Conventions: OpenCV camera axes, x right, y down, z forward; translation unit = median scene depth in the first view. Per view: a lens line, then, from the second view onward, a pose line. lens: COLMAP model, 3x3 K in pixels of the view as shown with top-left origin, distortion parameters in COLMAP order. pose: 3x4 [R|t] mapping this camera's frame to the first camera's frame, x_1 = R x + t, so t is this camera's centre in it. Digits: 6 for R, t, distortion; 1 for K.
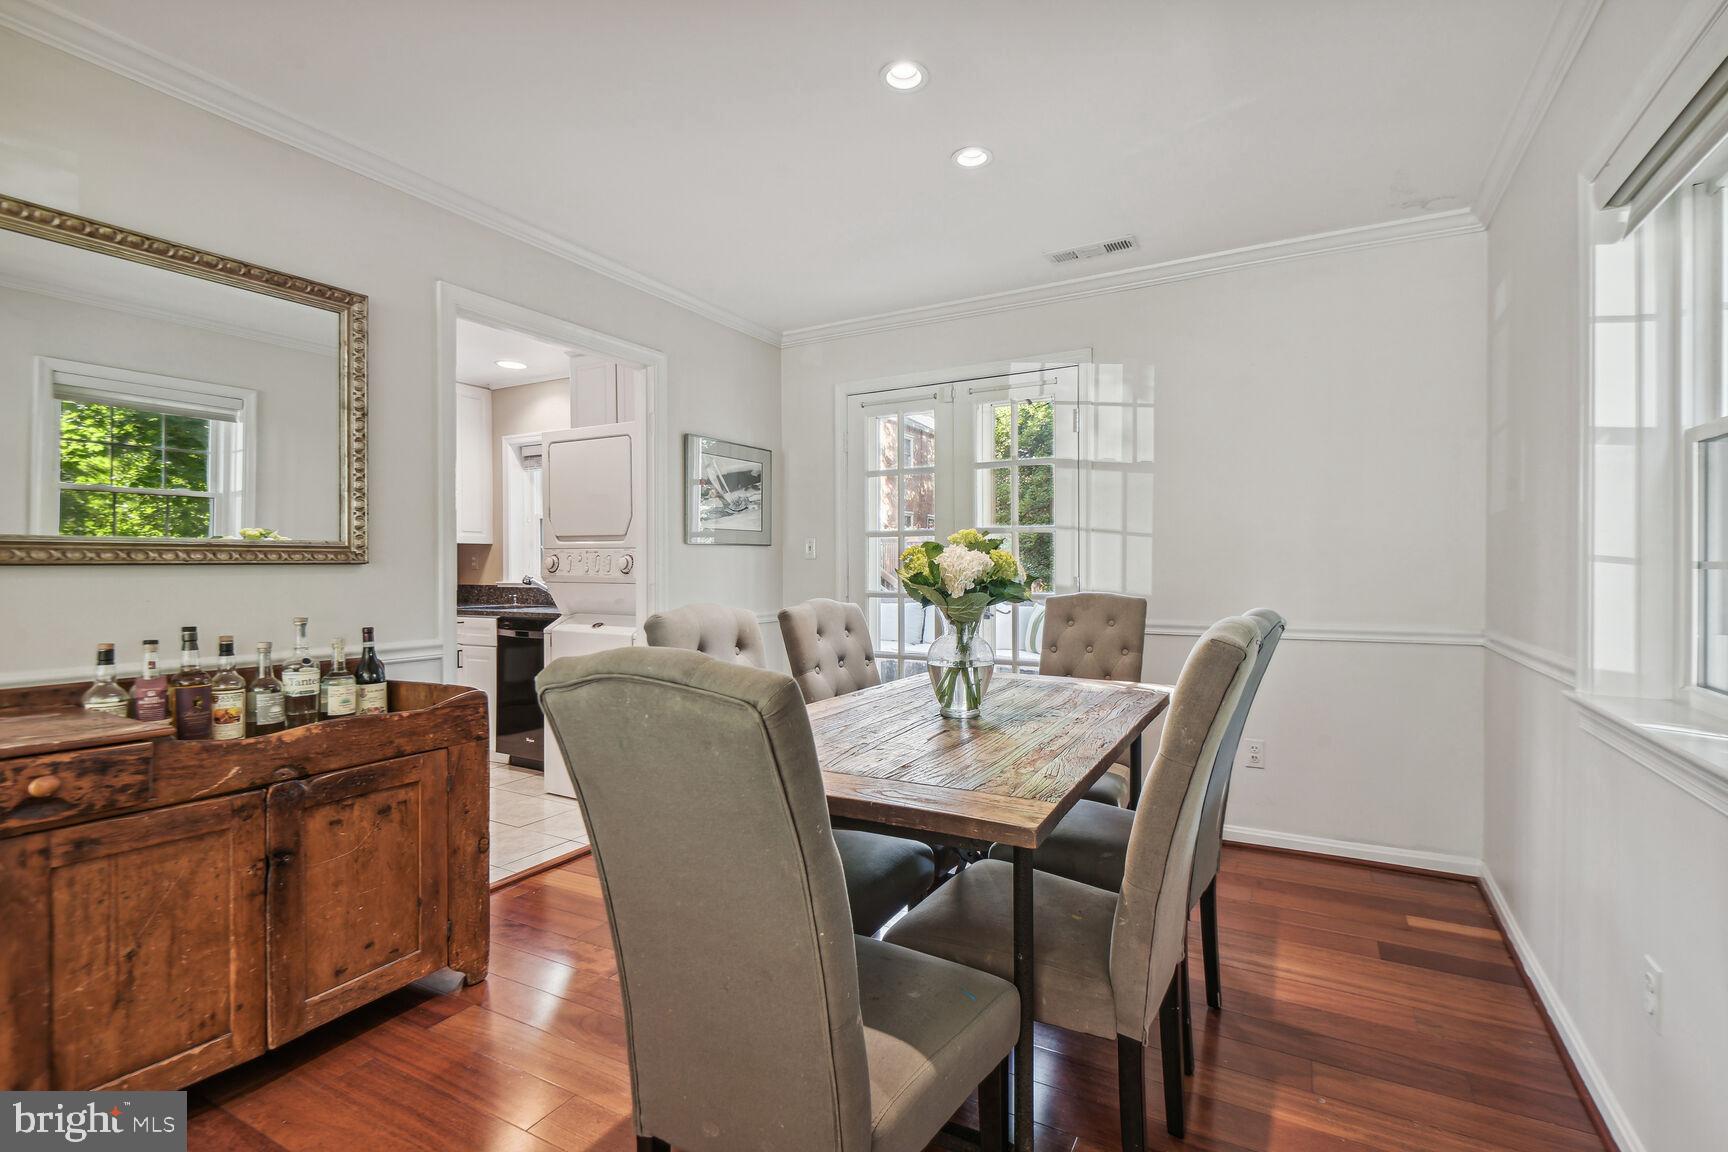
lens RADIAL K [[769.2, 0, 921.7], [0, 769.2, 575.2], [0, 0, 1]] dist [0.001743, -0.000007]
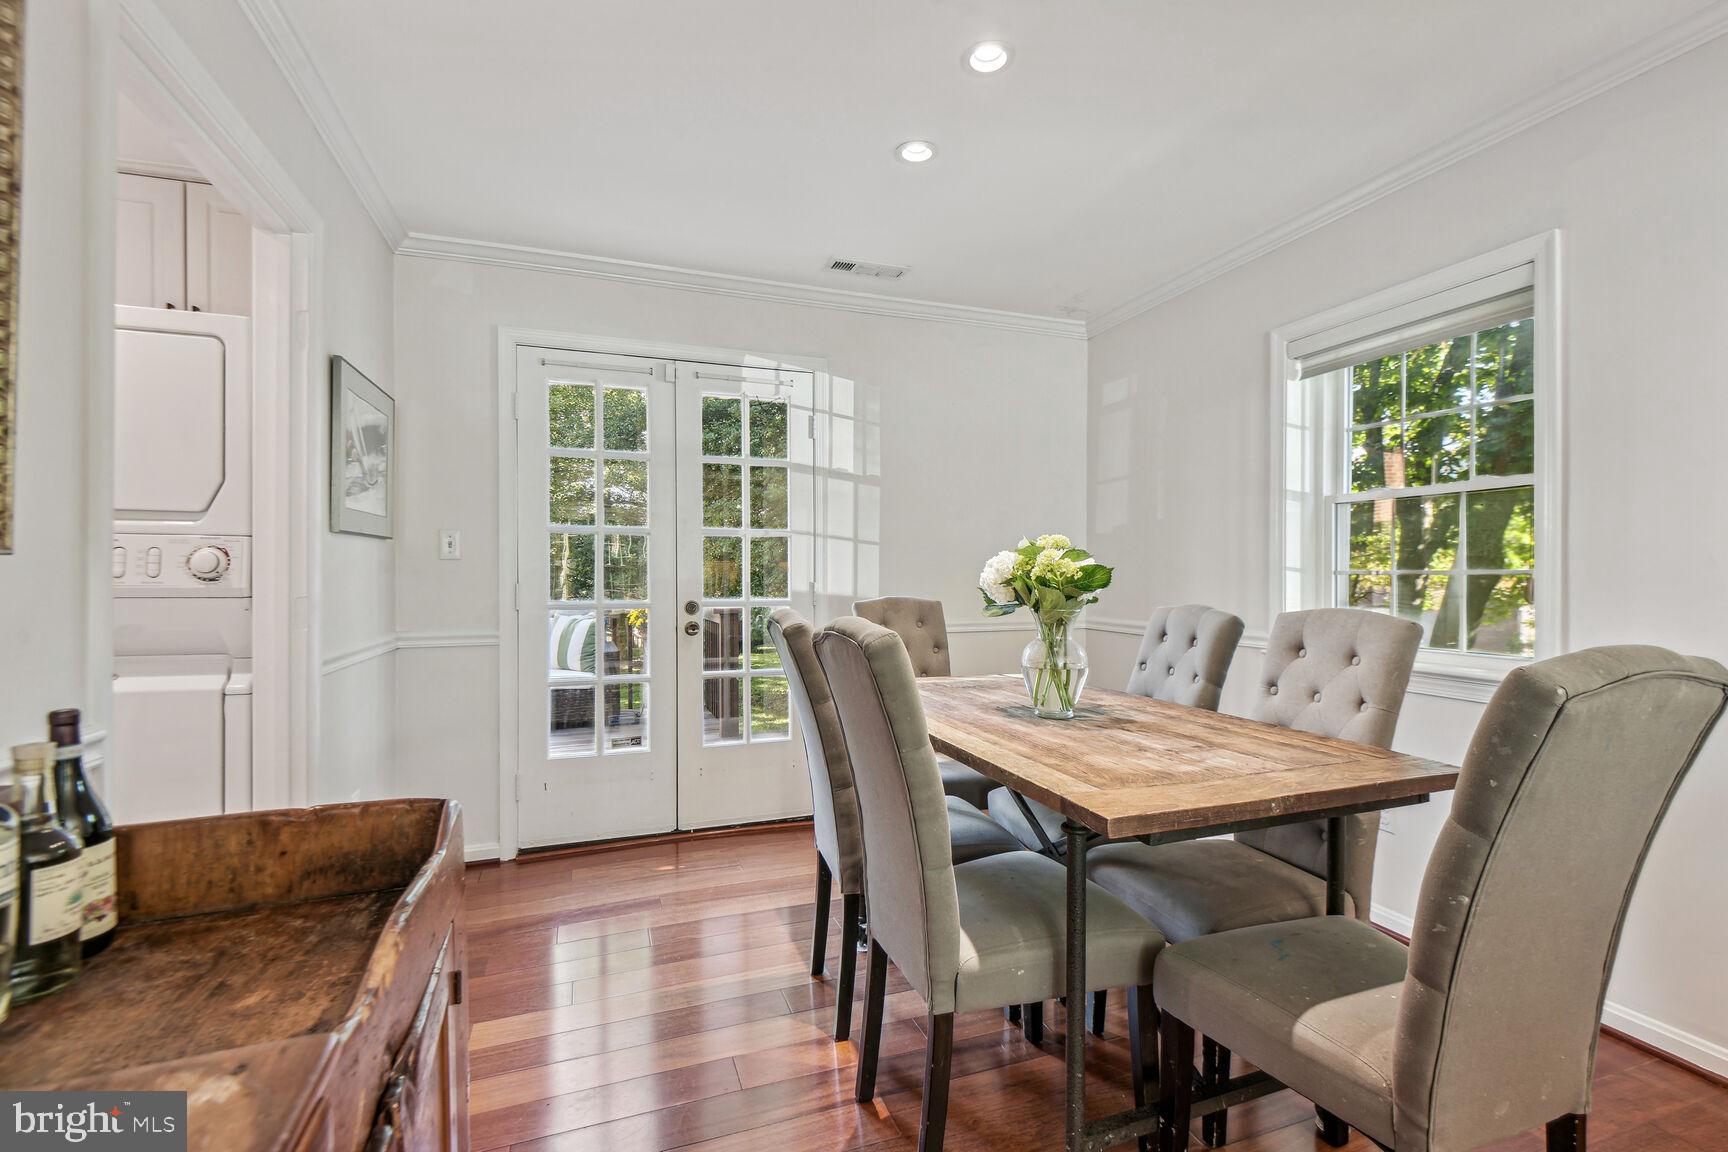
lens RADIAL K [[758.4, 0, 873.6], [0, 758.4, 578.0], [0, 0, 1]] dist [0.025677, -0.000143]
pose [[0.681834, 0.000072, 0.731507, -0.481619], [0.004101, 0.999984, -0.003921, 0.000778], [-0.731496, 0.005673, 0.681823, 0.269512]]
